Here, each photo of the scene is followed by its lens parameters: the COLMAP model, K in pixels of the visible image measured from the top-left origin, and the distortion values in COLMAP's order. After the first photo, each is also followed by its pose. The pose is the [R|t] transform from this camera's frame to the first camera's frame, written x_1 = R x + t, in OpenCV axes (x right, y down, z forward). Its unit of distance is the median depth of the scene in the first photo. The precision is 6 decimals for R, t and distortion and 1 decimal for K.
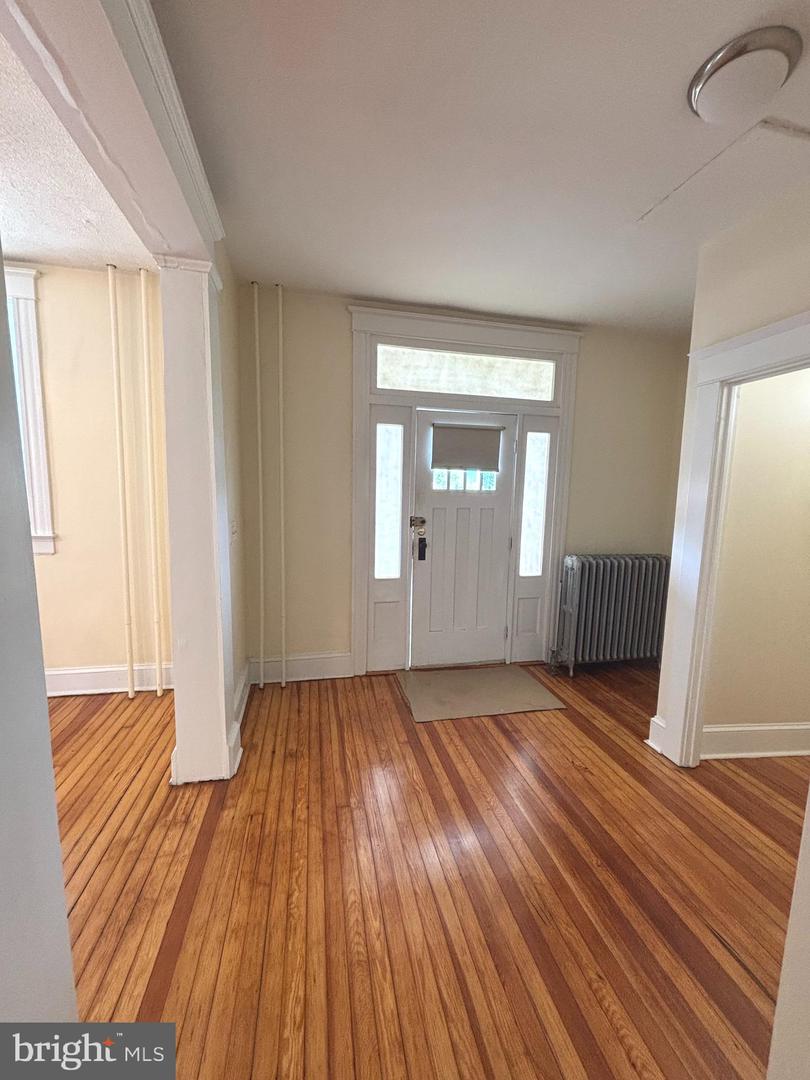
lens RADIAL K [[431.0, 0, 408.8], [0, 431.0, 538.3], [0, 0, 1]] dist [0.001132, 0.000195]
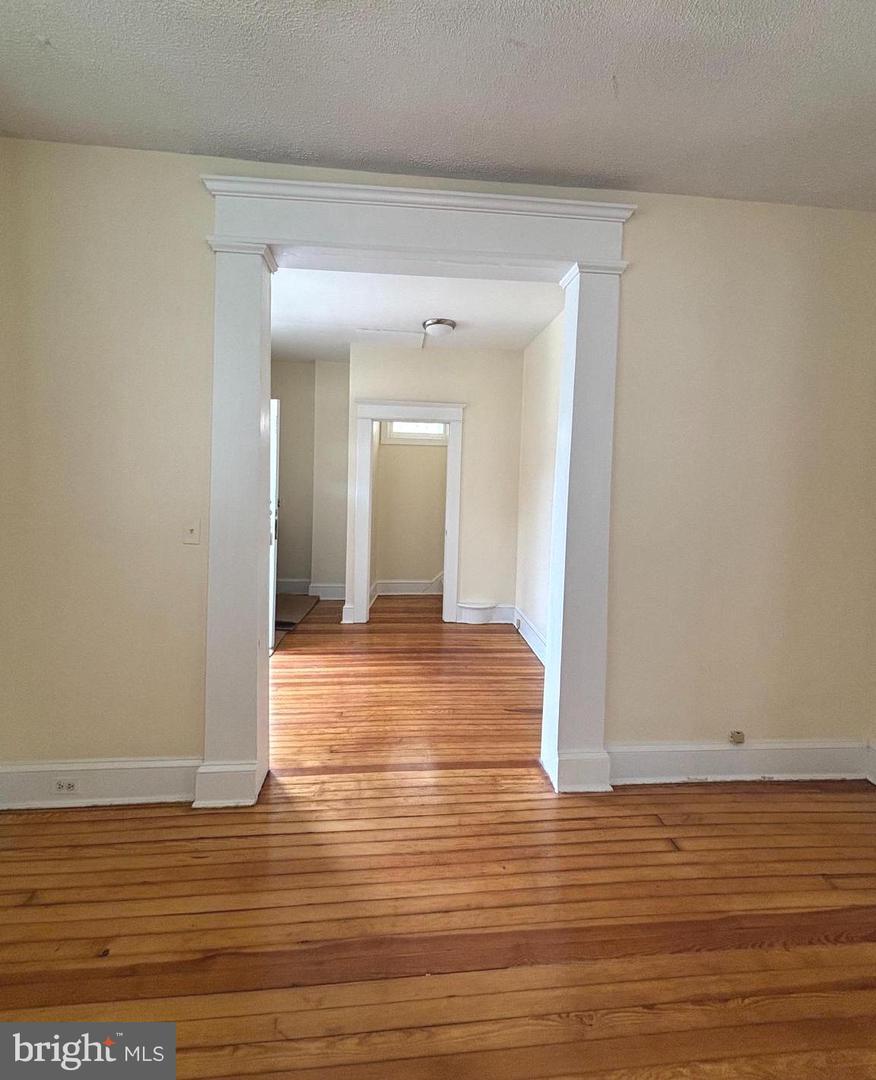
lens RADIAL K [[480.7, 0, 445.1], [0, 480.7, 486.9], [0, 0, 1]] dist [0.000026, -0.000601]
pose [[0.119369, -0.044817, 0.991838, -2.070217], [0.083291, 0.995911, 0.034977, -0.115184], [-0.989350, 0.078436, 0.122613, 0.627955]]
